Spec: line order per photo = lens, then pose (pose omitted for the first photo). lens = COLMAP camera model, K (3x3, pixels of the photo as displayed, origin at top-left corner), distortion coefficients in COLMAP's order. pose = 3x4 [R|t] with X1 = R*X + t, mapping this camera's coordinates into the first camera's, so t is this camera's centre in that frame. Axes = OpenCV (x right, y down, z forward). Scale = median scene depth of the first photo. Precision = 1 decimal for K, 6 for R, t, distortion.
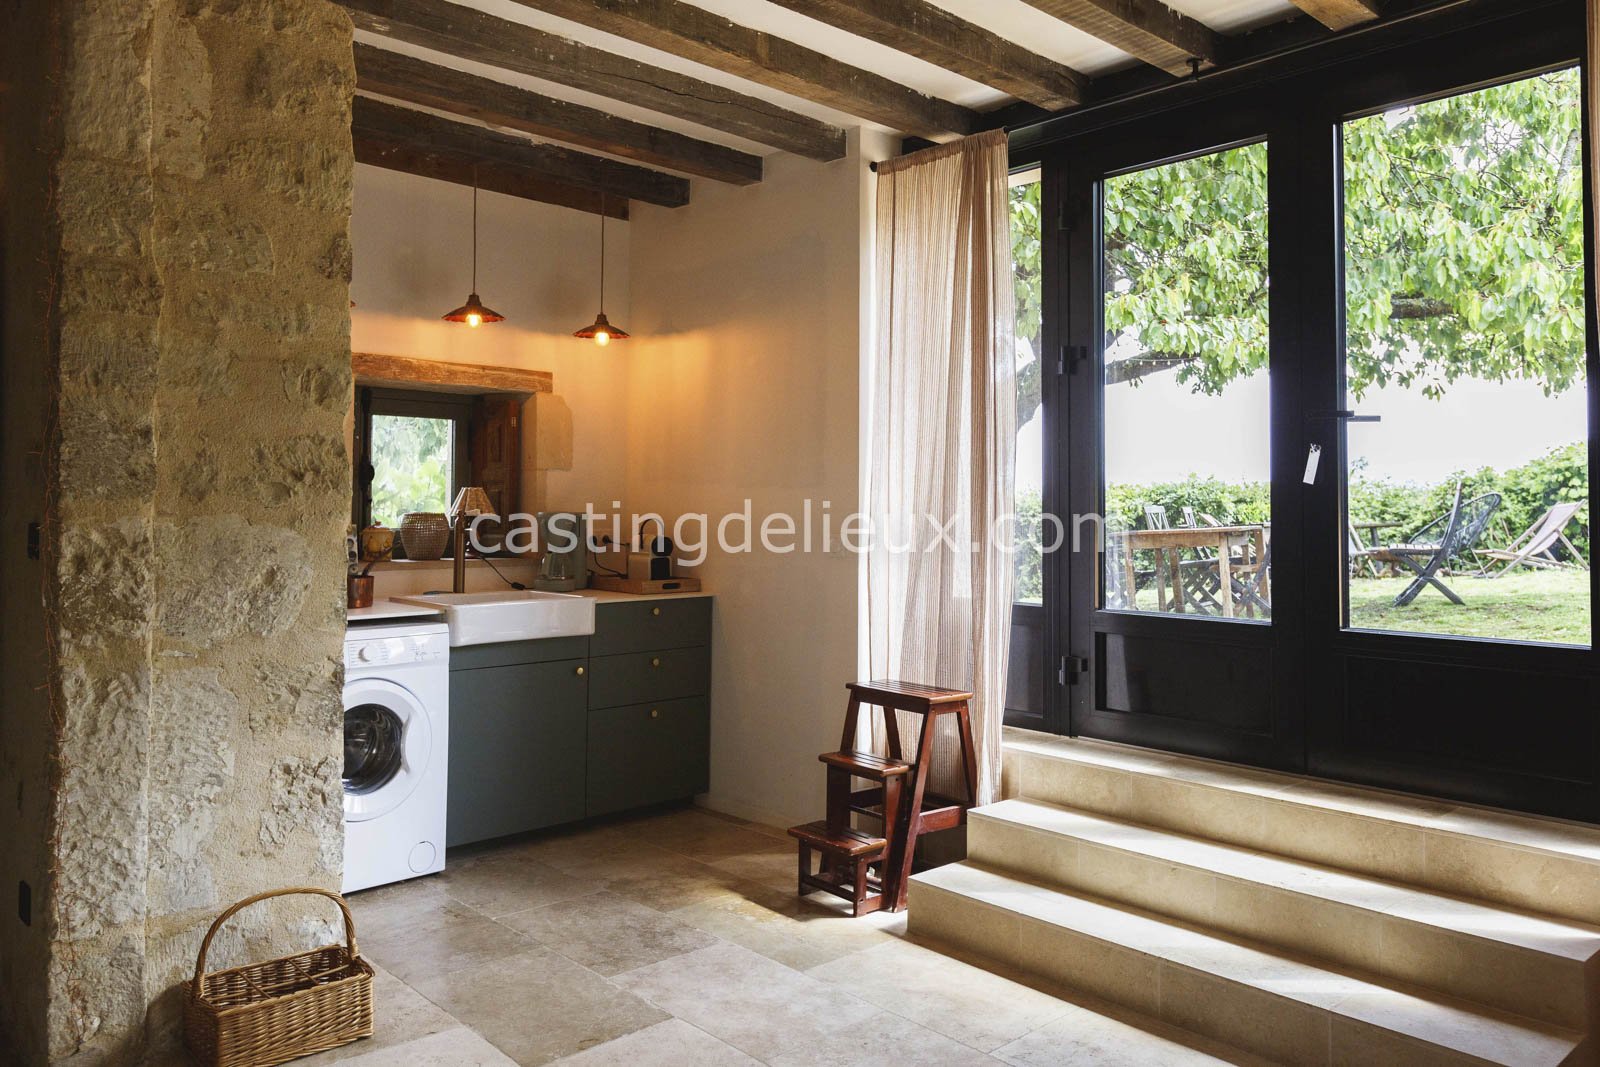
lens RADIAL K [[1179.6, 0, 799.4], [0, 1179.6, 499.6], [0, 0, 1]] dist [-0.007188, -0.003374]
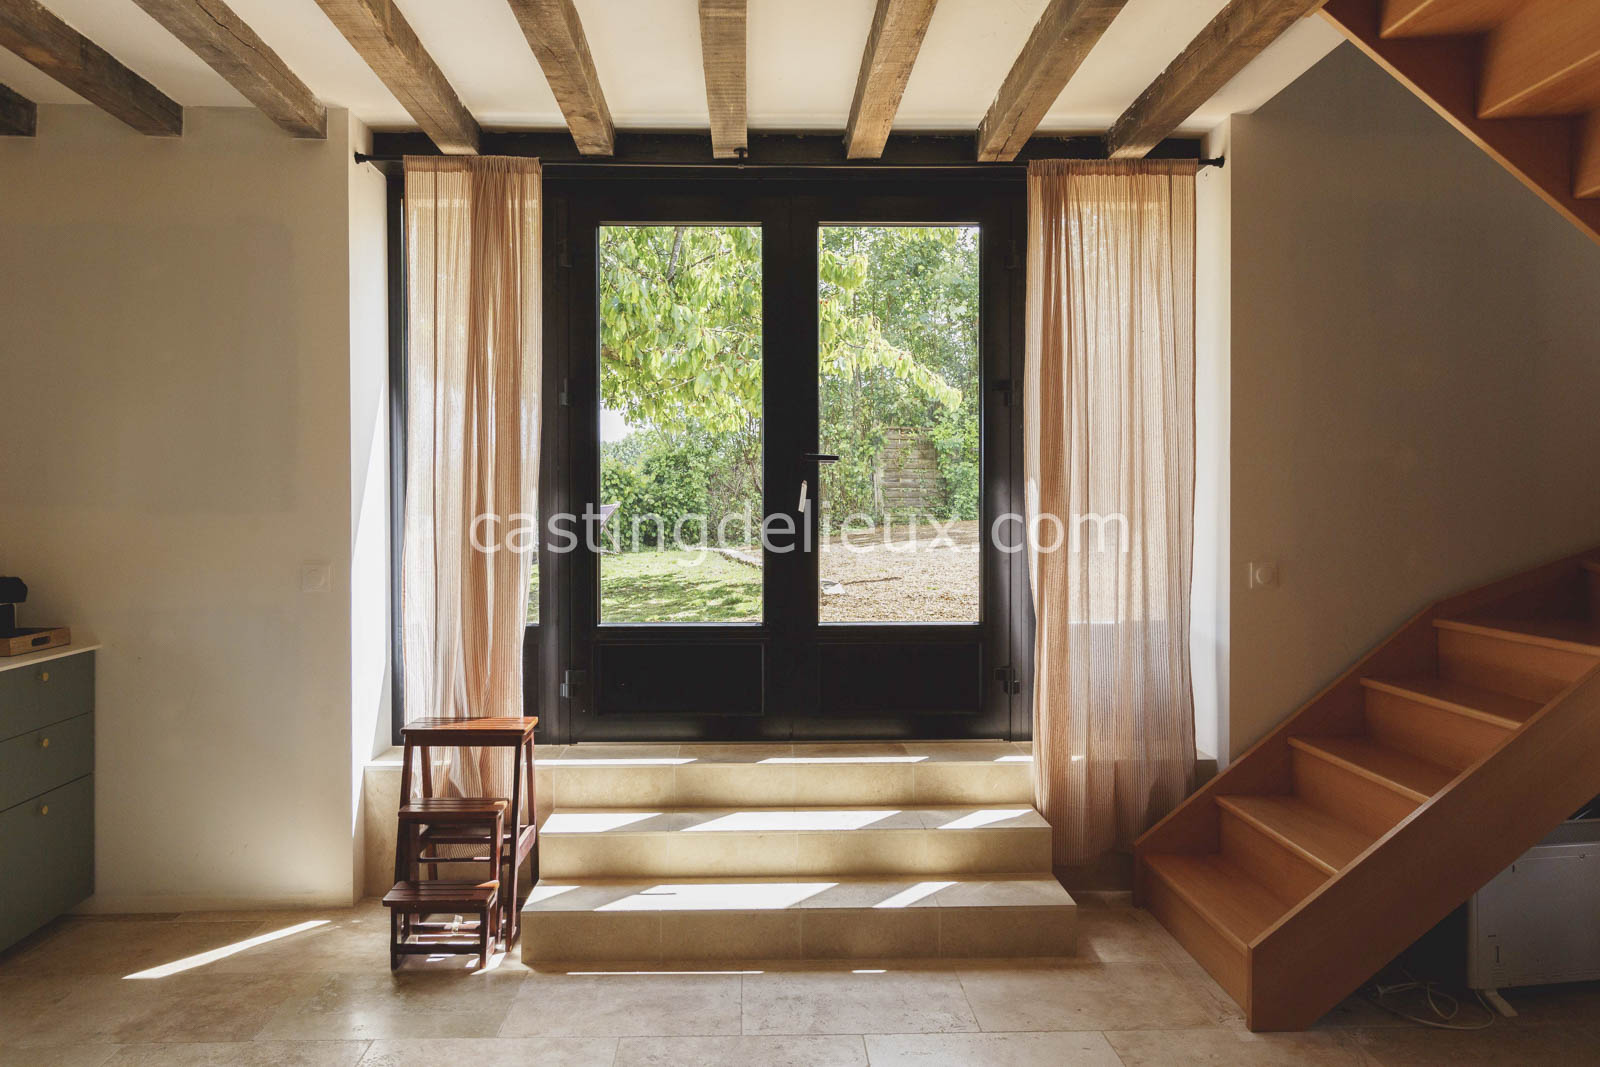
lens RADIAL K [[1100.7, 0, 800.0], [0, 1100.7, 533.5], [0, 0, 1]] dist [0.004332, 0.002828]
pose [[0.650379, -0.025210, 0.759192, -0.444421], [-0.000279, 0.999441, 0.033426, -0.027122], [-0.759610, -0.021951, 0.650008, 0.225738]]
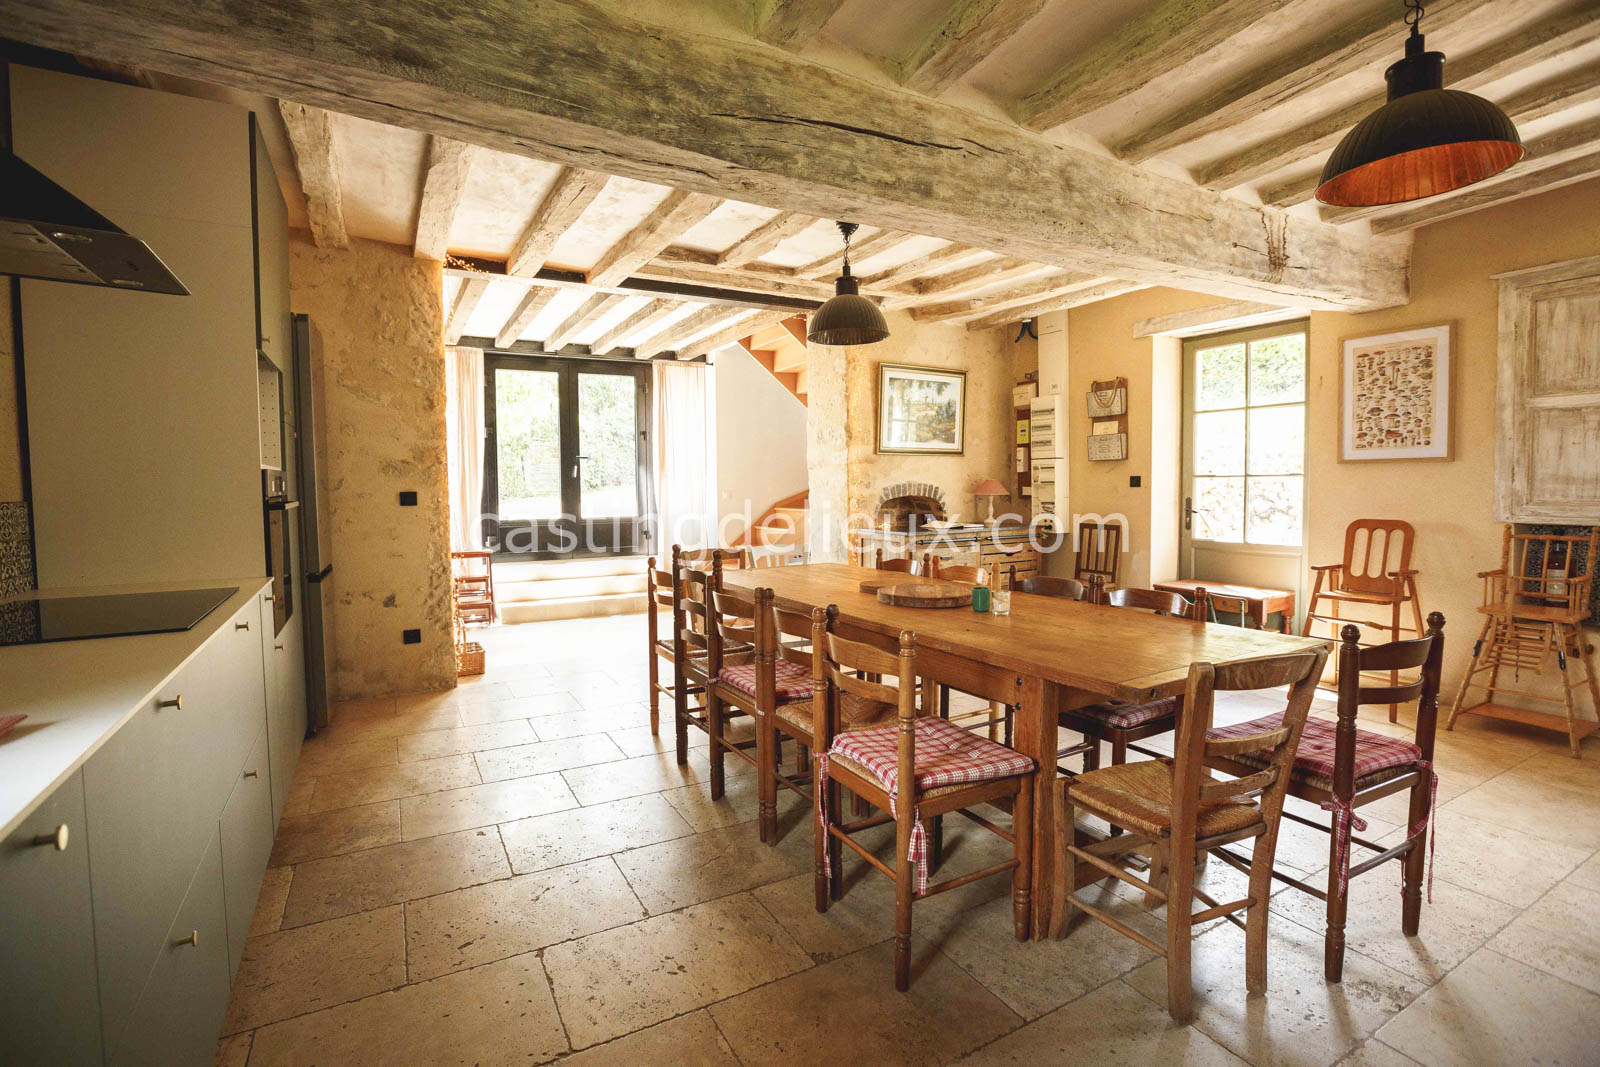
lens RADIAL K [[732.2, 0, 800.0], [0, 732.2, 533.5], [0, 0, 1]] dist [-0.000079, -0.000005]
pose [[0.210928, -0.063484, 0.975438, -1.528042], [-0.002805, 0.997845, 0.065549, 0.017710], [-0.977498, -0.016562, 0.210295, -0.126287]]
